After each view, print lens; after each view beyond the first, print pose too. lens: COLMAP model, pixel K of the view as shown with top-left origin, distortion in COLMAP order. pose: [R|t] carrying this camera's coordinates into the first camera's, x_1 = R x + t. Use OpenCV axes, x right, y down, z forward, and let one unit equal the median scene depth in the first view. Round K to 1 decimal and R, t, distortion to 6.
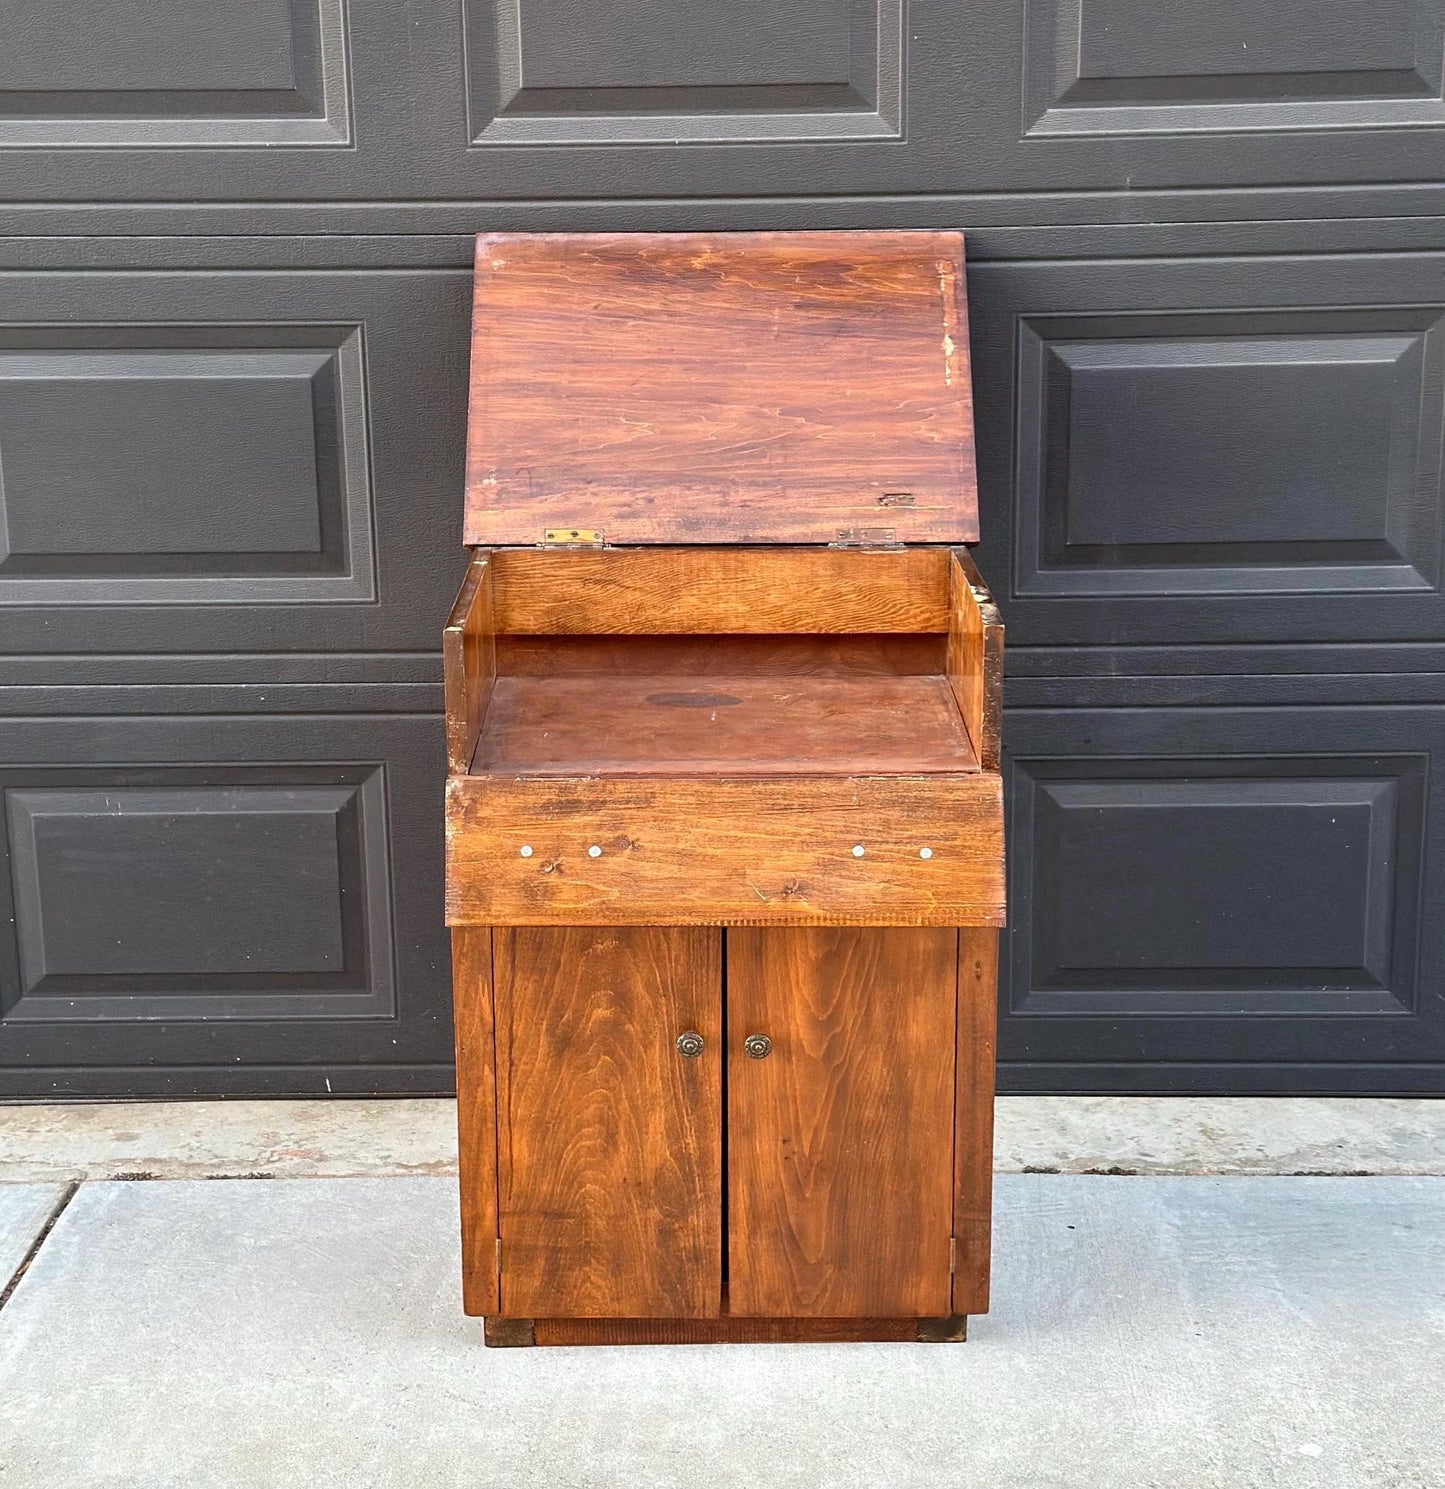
lens RADIAL K [[2427.9, 0, 719.6], [0, 2427.9, 837.3], [0, 0, 1]] dist [0.124897, -0.152009]
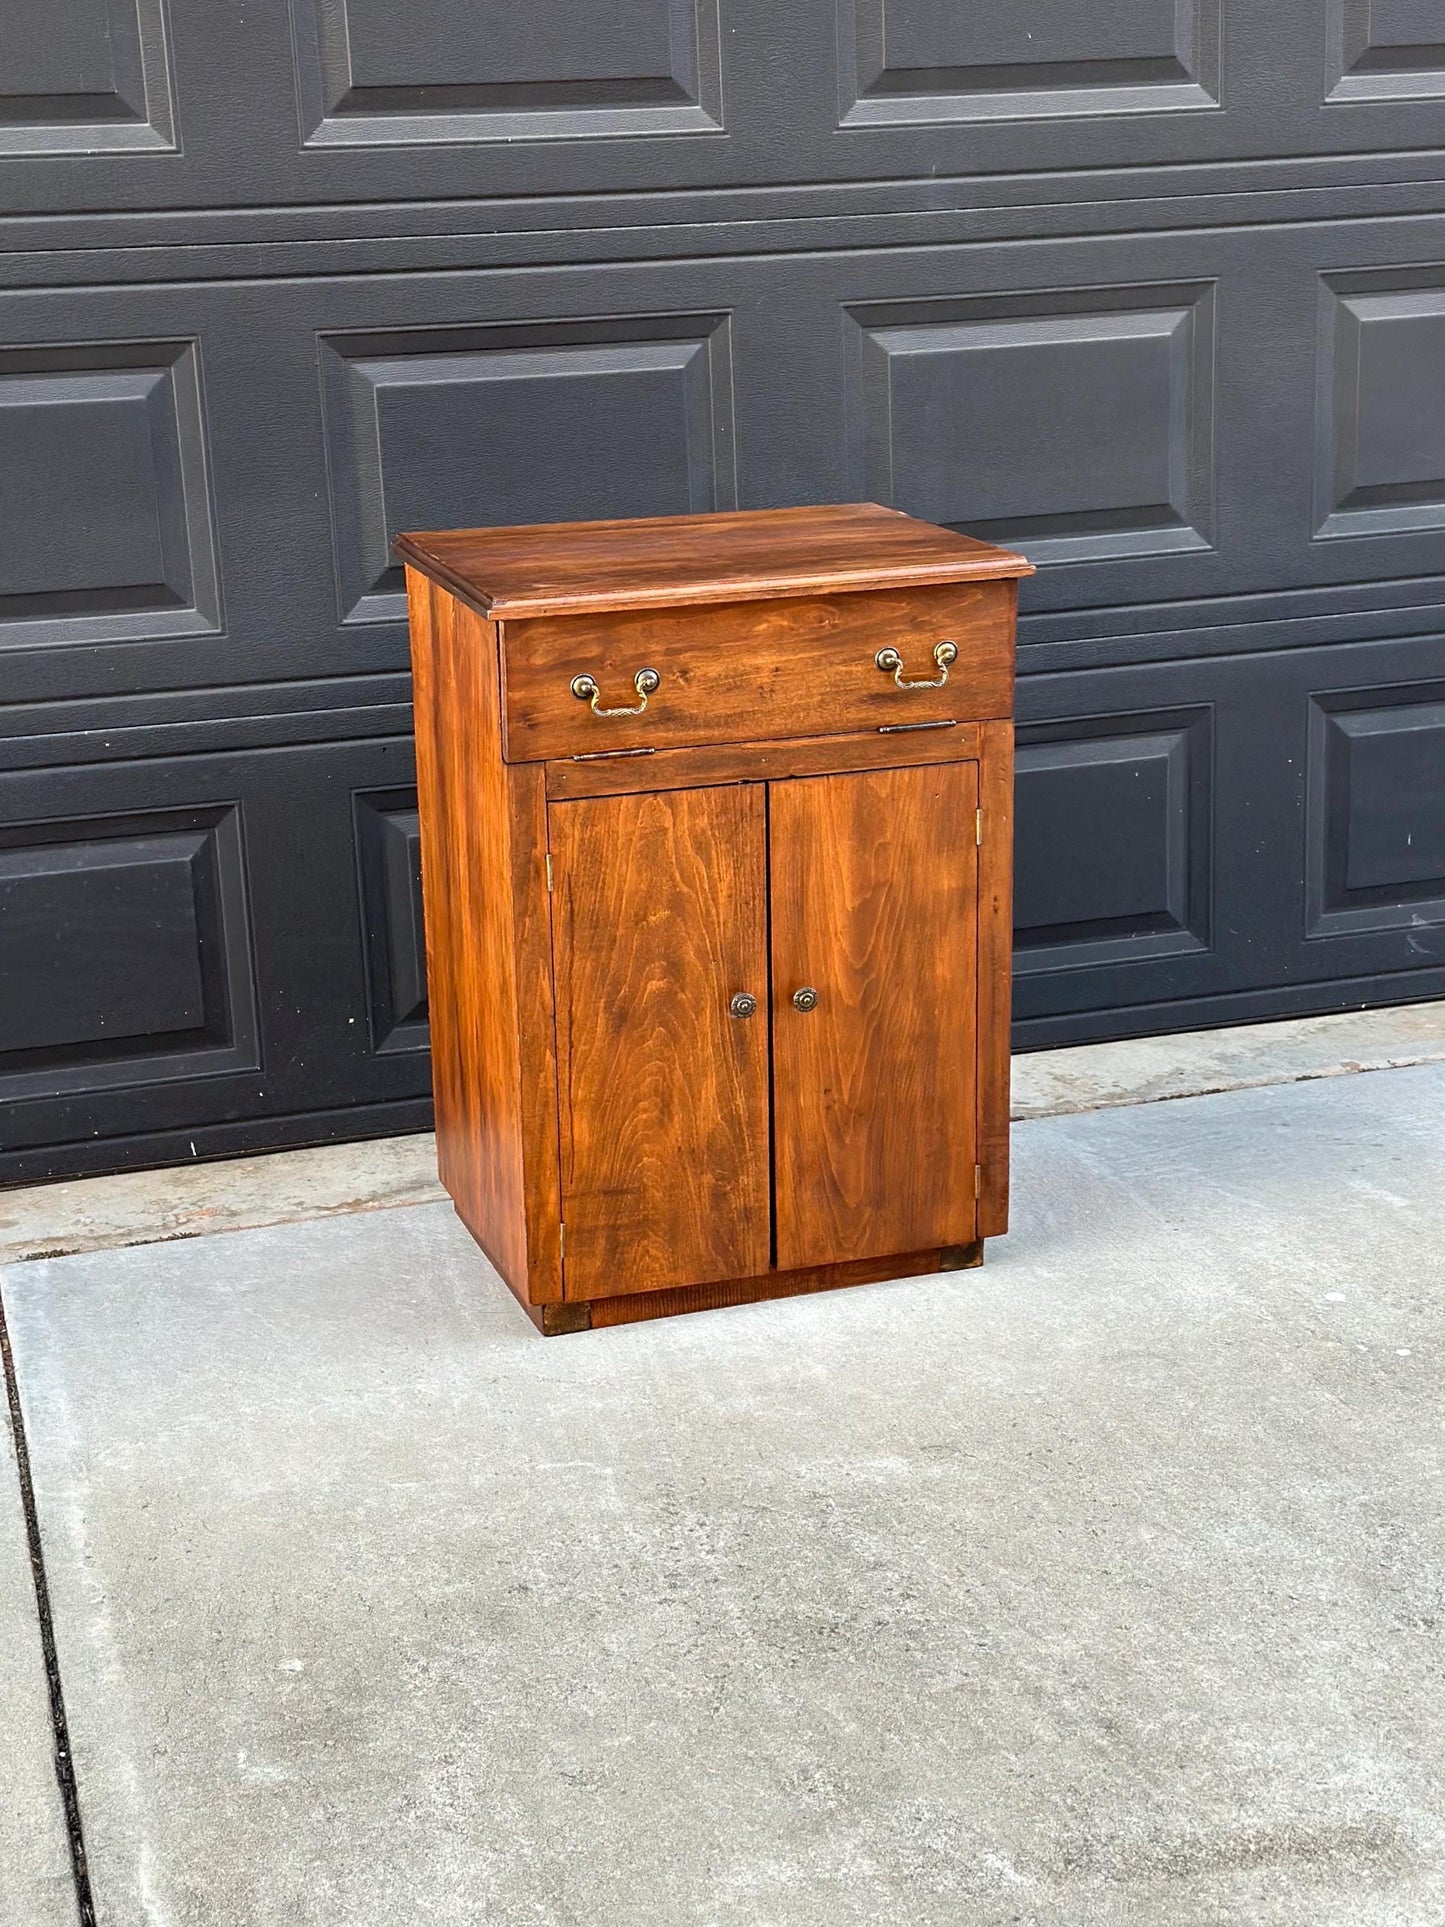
lens RADIAL K [[2634.0, 0, 663.8], [0, 2634.0, 1010.8], [0, 0, 1]] dist [0.084526, 0.044956]
pose [[0.953862, -0.112450, 0.278393, -0.341401], [0.109697, 0.993638, 0.025503, 0.053506], [-0.279490, 0.006213, 0.960128, -0.058968]]
